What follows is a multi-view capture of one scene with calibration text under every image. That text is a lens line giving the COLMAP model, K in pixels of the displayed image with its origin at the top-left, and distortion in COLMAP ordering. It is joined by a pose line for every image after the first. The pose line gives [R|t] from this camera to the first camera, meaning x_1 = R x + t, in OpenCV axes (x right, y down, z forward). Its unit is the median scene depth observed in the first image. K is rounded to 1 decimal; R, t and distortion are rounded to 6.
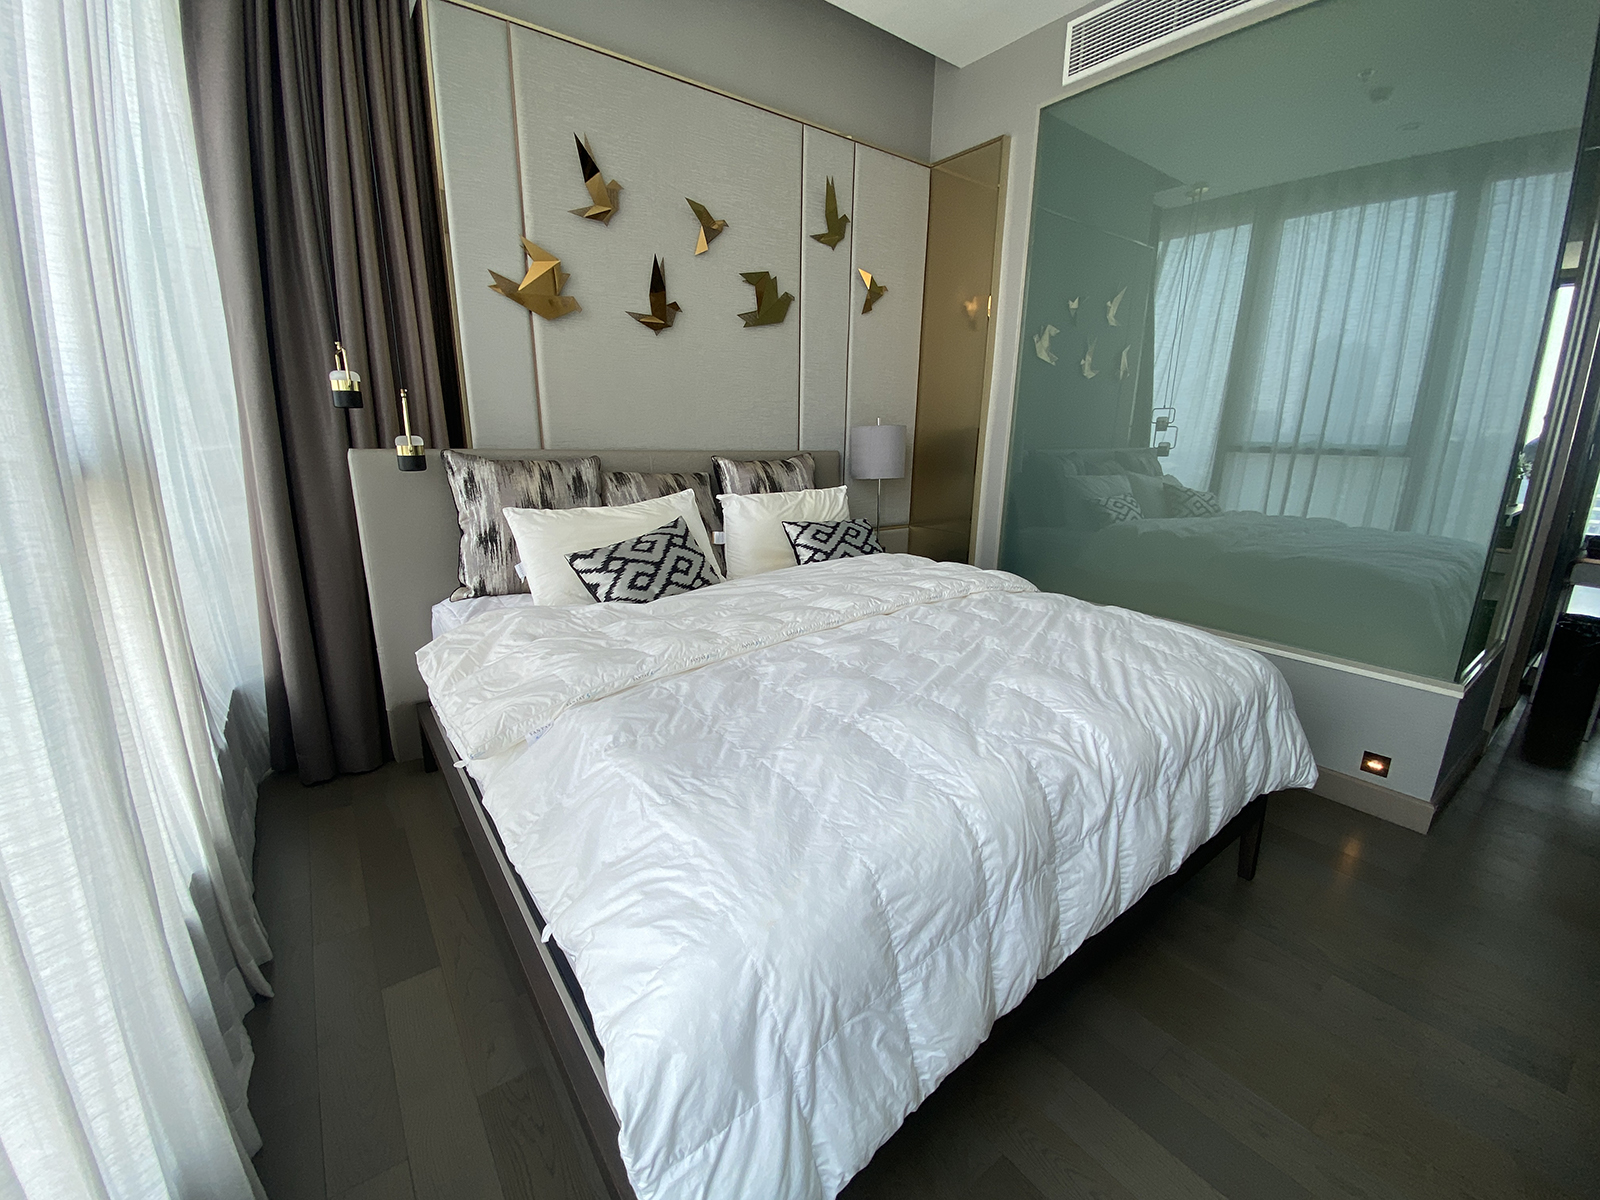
lens RADIAL K [[645.4, 0, 807.9], [0, 645.4, 602.7], [0, 0, 1]] dist [0.002442, -0.000281]
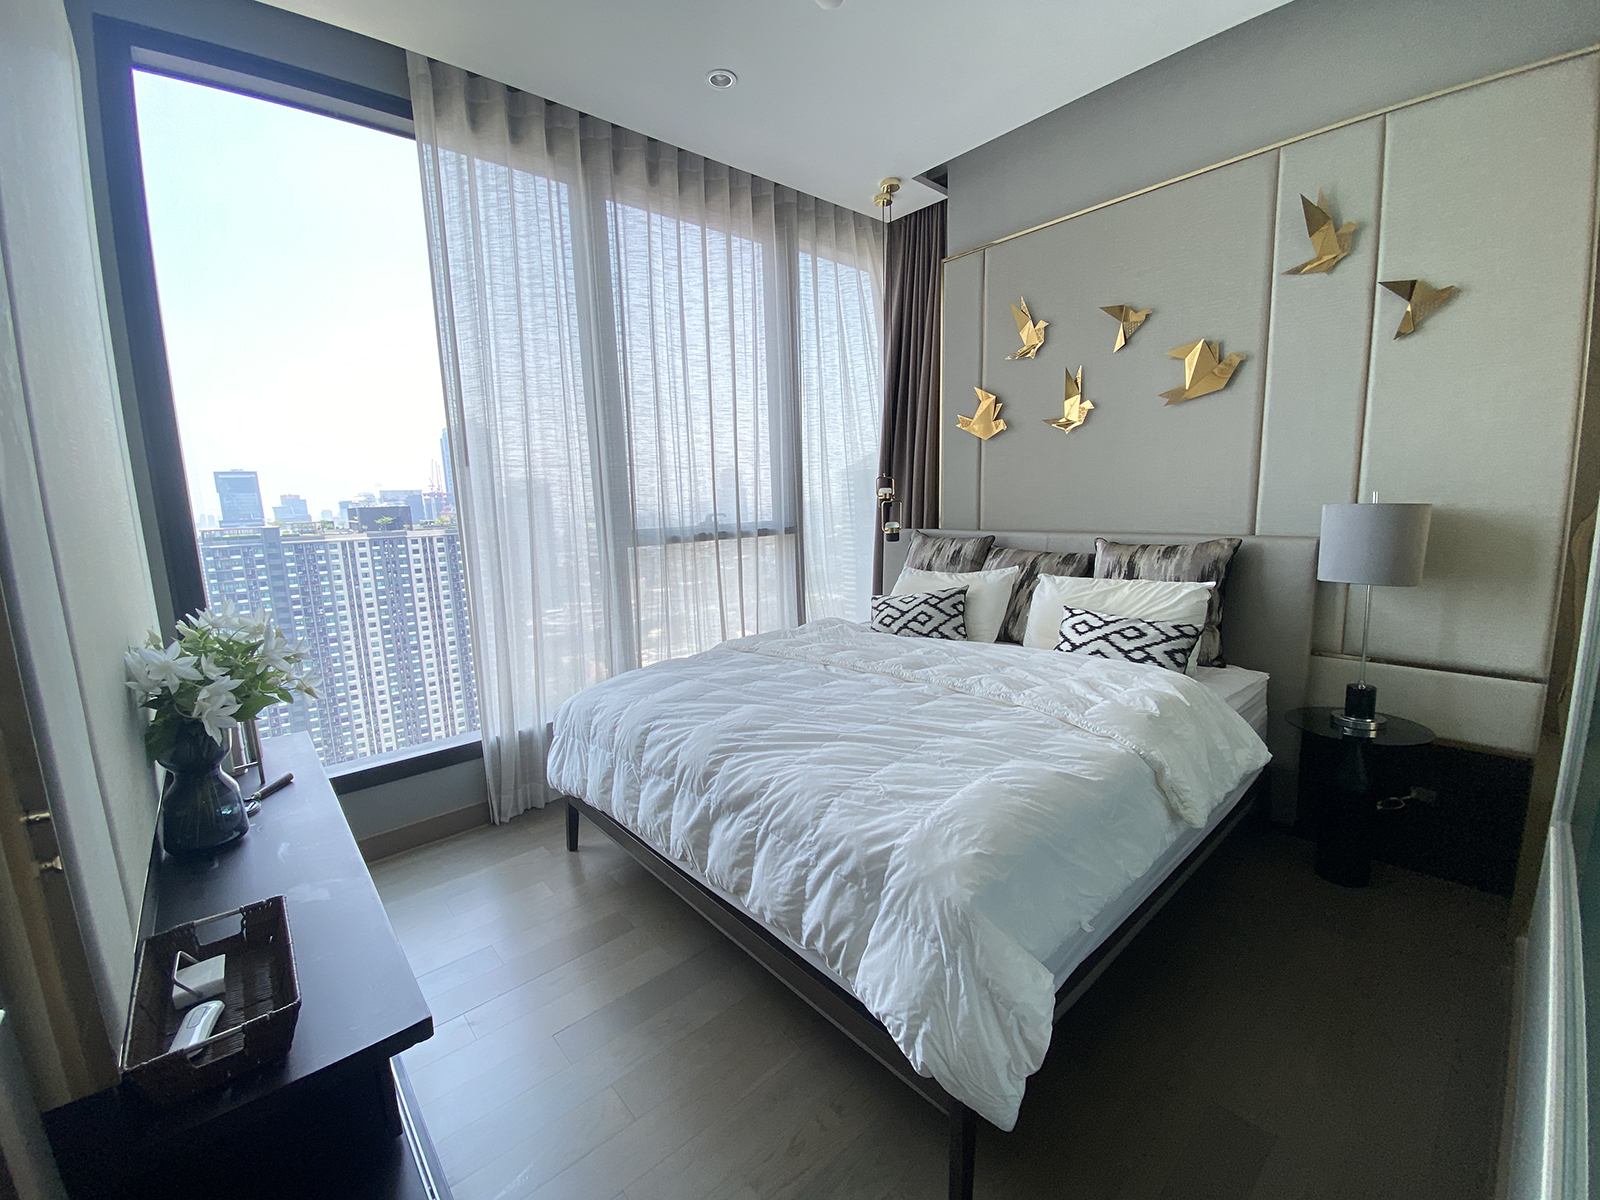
lens RADIAL K [[660.9, 0, 796.2], [0, 660.9, 599.8], [0, 0, 1]] dist [-0.002652, -0.000075]
pose [[0.058221, 0.140050, -0.988431, 1.146437], [-0.216957, 0.968221, 0.124408, -0.207400], [0.974443, 0.207204, 0.086756, 0.595413]]
